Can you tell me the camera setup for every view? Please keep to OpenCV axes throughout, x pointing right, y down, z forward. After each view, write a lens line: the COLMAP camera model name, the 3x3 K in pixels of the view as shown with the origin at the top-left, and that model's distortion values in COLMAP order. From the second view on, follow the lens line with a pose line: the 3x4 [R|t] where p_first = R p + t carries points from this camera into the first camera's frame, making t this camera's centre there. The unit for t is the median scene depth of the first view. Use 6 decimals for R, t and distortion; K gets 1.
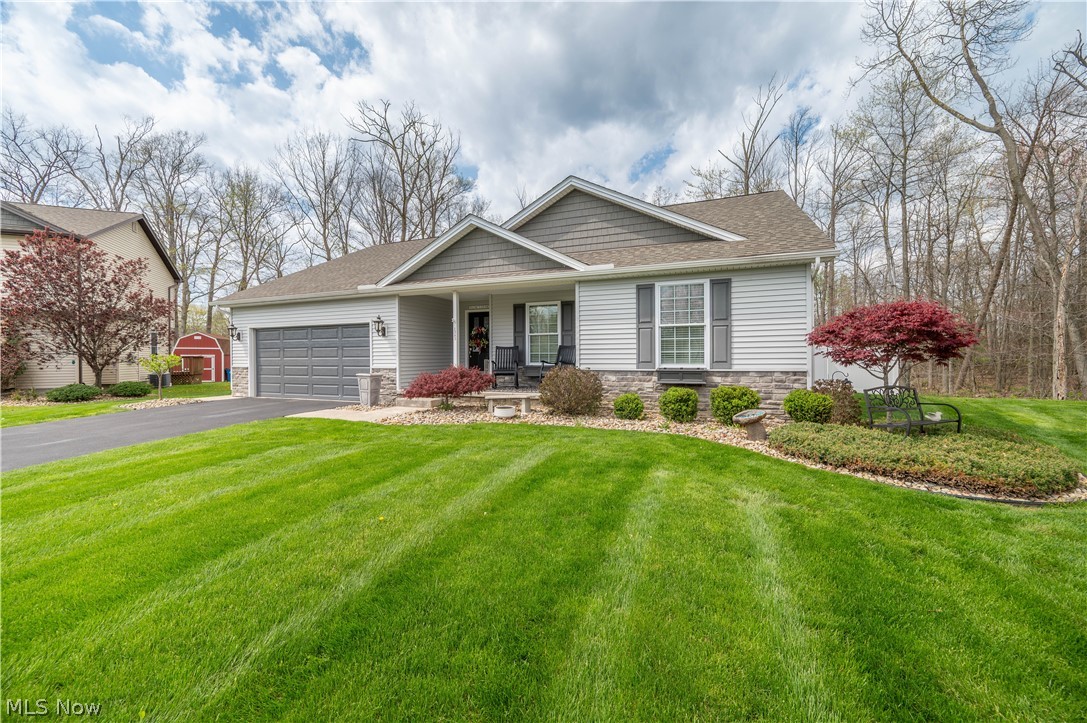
lens RADIAL K [[429.7, 0, 545.4], [0, 429.7, 359.7], [0, 0, 1]] dist [-0.002998, -0.000343]
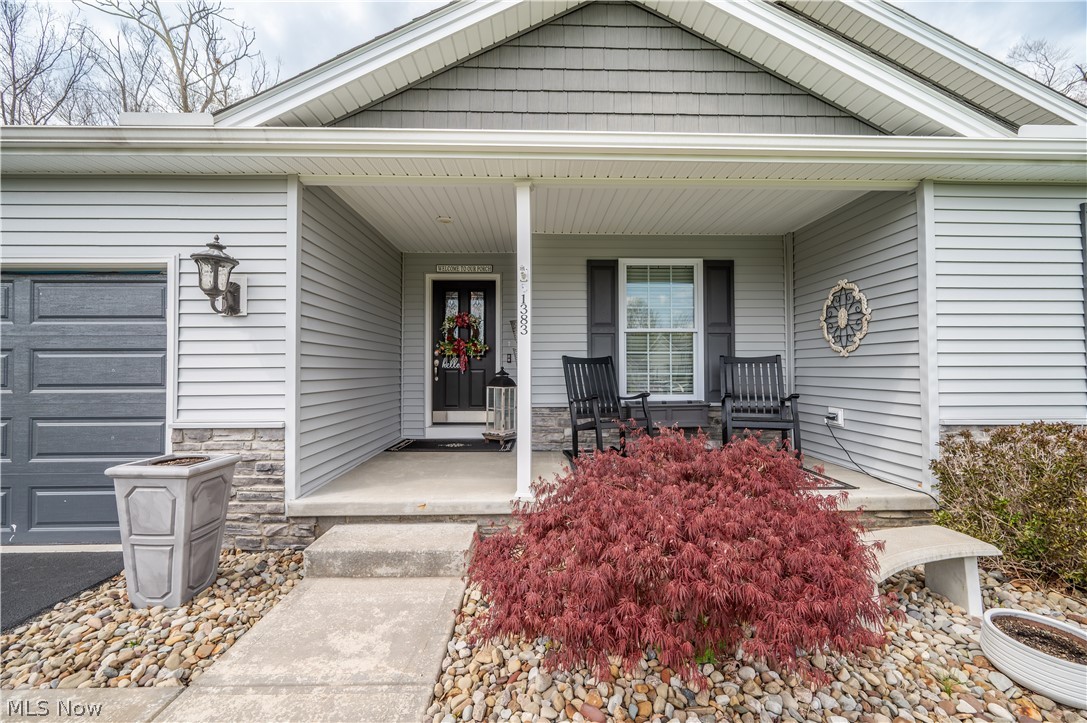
lens RADIAL K [[429.7, 0, 545.4], [0, 429.7, 359.7], [0, 0, 1]] dist [-0.002998, -0.000343]
pose [[0.912538, 0.011930, 0.408817, -0.325991], [0.001009, 0.999506, -0.031421, -0.016735], [-0.408990, 0.029085, 0.912075, 0.705702]]
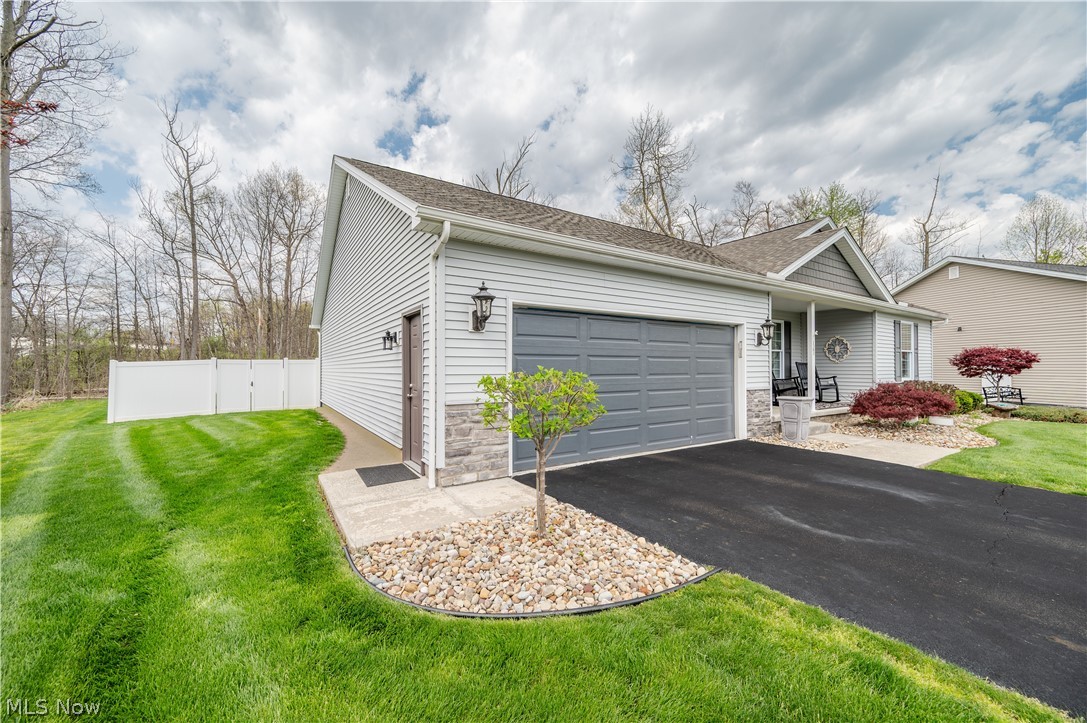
lens RADIAL K [[429.7, 0, 545.4], [0, 429.7, 359.7], [0, 0, 1]] dist [-0.002998, -0.000343]
pose [[0.565685, 0.020204, 0.824374, -1.279683], [0.001531, 0.999672, -0.025551, -0.012962], [-0.824620, 0.015716, 0.565468, 0.955605]]
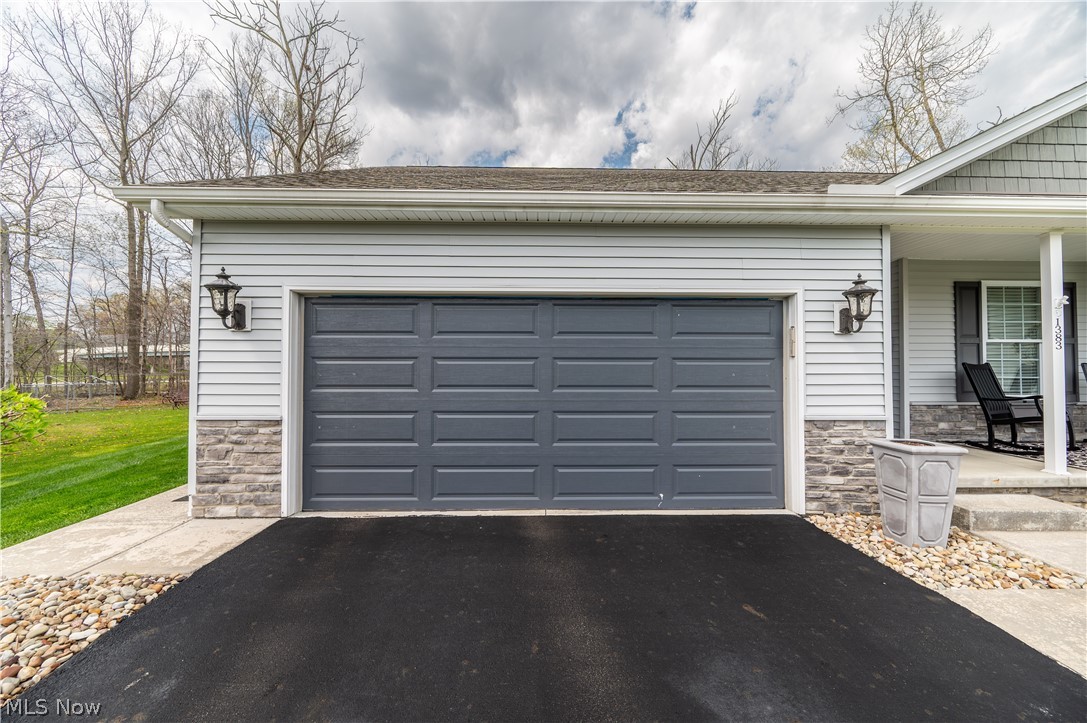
lens RADIAL K [[428.4, 0, 544.1], [0, 428.4, 355.7], [0, 0, 1]] dist [-0.001780, -0.000272]
pose [[0.915360, 0.017700, 0.402247, -0.826021], [-0.005608, 0.999497, -0.031218, -0.023814], [-0.402597, 0.026320, 0.914999, 0.825564]]
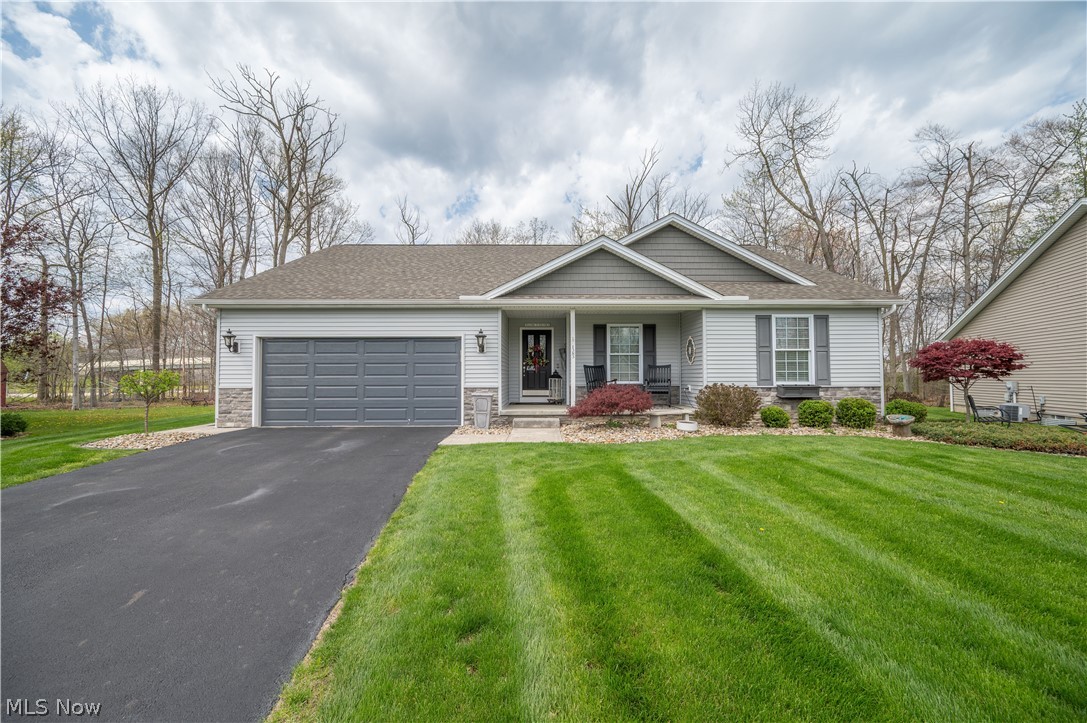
lens RADIAL K [[430.7, 0, 543.5], [0, 430.7, 361.5], [0, 0, 1]] dist [-0.001712, -0.000172]
pose [[0.919906, 0.016911, 0.391775, -0.661959], [0.000104, 0.999059, -0.043369, 0.005011], [-0.392140, 0.039936, 0.919038, 0.117280]]
